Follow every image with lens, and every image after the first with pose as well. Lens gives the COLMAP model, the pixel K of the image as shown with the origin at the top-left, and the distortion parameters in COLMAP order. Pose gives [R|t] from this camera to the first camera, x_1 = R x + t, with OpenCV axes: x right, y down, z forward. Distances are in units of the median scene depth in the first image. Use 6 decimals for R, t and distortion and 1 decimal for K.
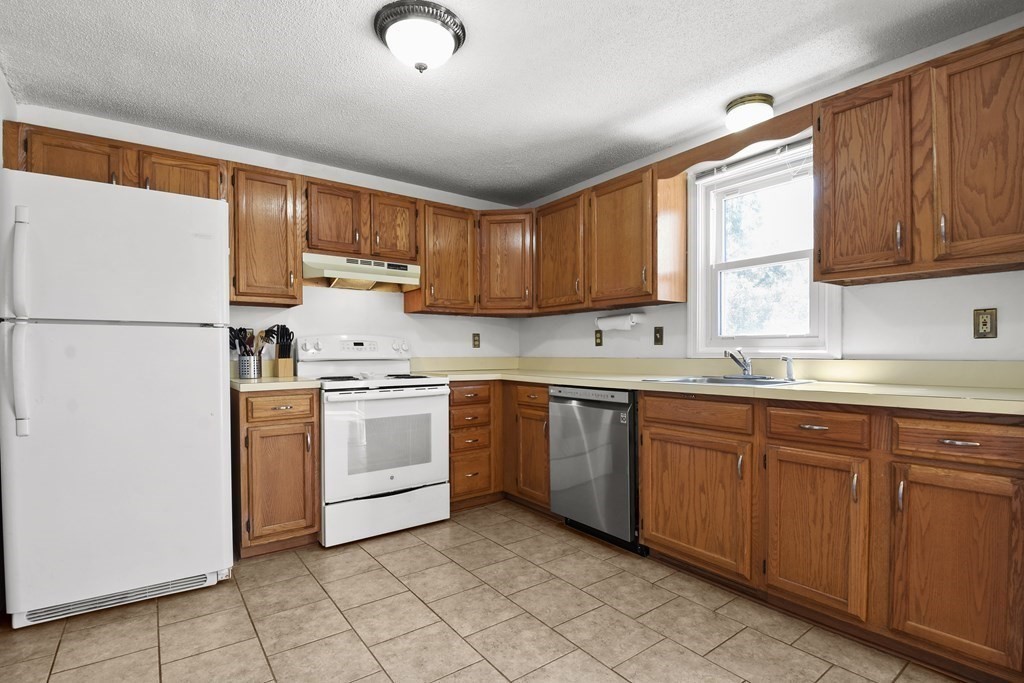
lens RADIAL K [[490.0, 0, 514.2], [0, 490.0, 347.3], [0, 0, 1]] dist [-0.000395, -0.000022]
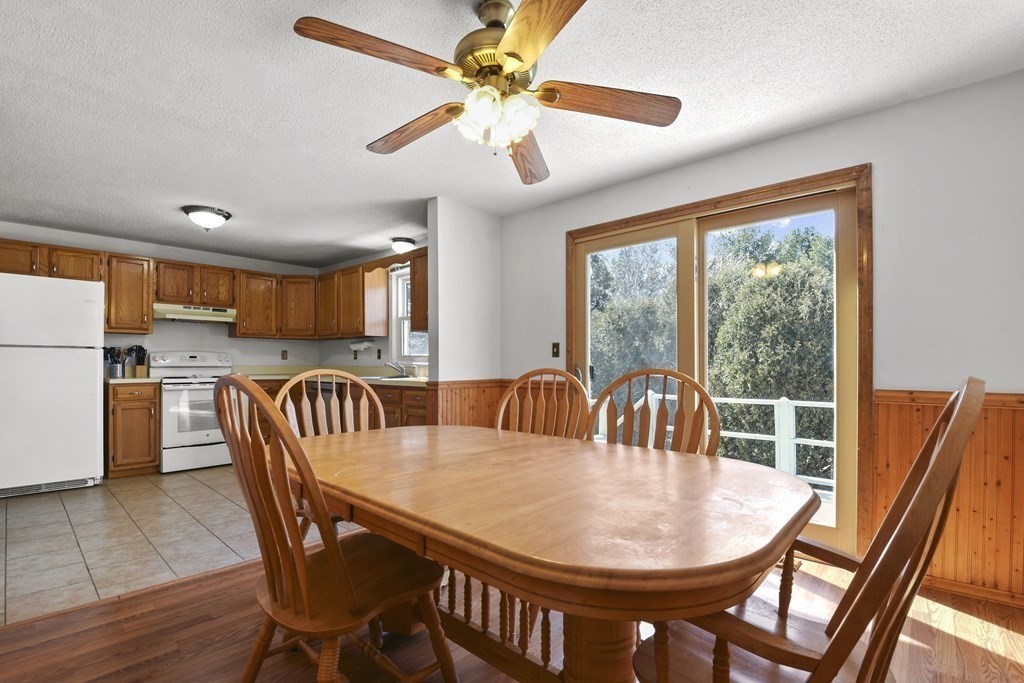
lens RADIAL K [[470.5, 0, 509.8], [0, 470.5, 351.6], [0, 0, 1]] dist [-0.018933, 0.001380]
pose [[0.982077, 0.012624, 0.188056, 0.488156], [-0.009907, 0.999833, -0.015381, -0.013310], [-0.188219, 0.013242, 0.982038, -0.826288]]
